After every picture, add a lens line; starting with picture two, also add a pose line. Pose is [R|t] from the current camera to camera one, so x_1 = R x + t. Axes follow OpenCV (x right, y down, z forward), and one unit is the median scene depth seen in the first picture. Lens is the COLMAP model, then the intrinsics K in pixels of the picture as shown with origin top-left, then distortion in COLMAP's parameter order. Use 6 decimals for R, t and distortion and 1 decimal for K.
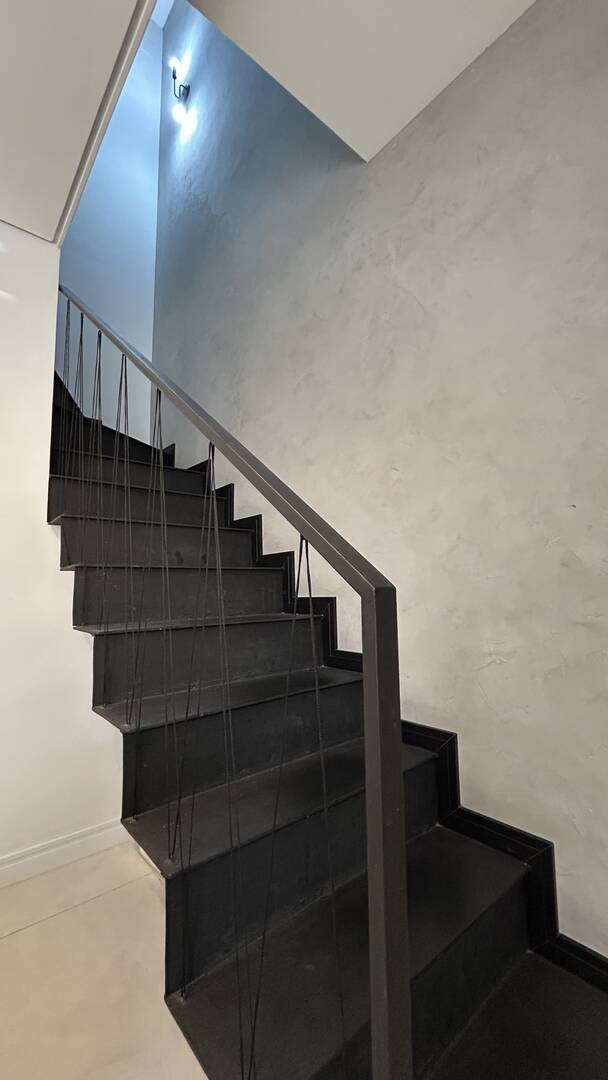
lens RADIAL K [[443.8, 0, 304.0], [0, 443.8, 540.0], [0, 0, 1]] dist [-0.000912, 0.000031]
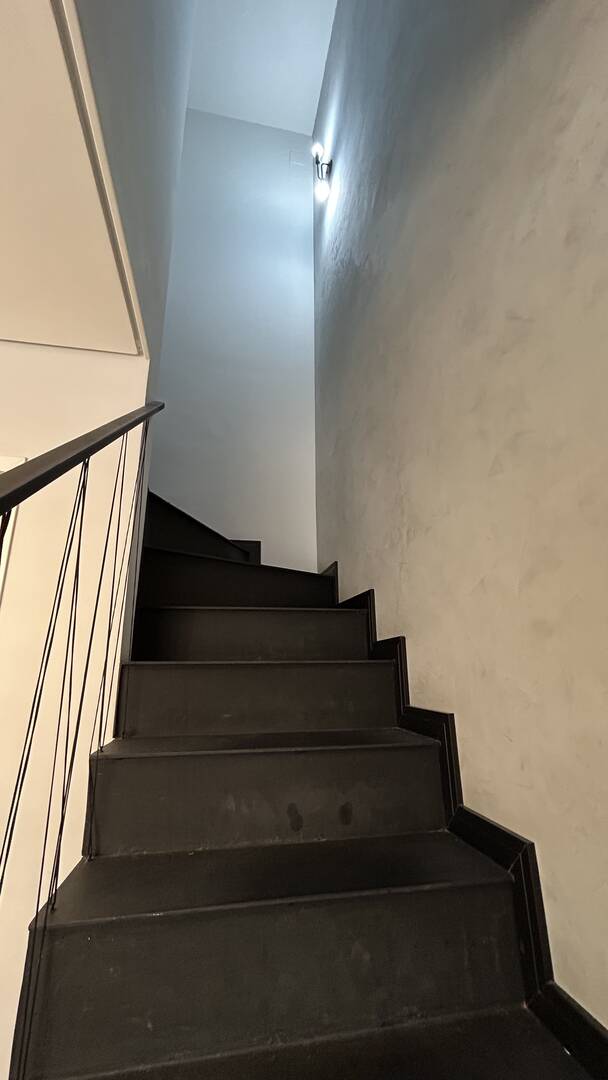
lens RADIAL K [[443.8, 0, 304.0], [0, 443.8, 540.0], [0, 0, 1]] dist [-0.000912, 0.000031]
pose [[0.876698, -0.126968, -0.463982, 0.014400], [0.049905, 0.983340, -0.174793, -0.150982], [0.478445, 0.130085, 0.868428, 0.388961]]
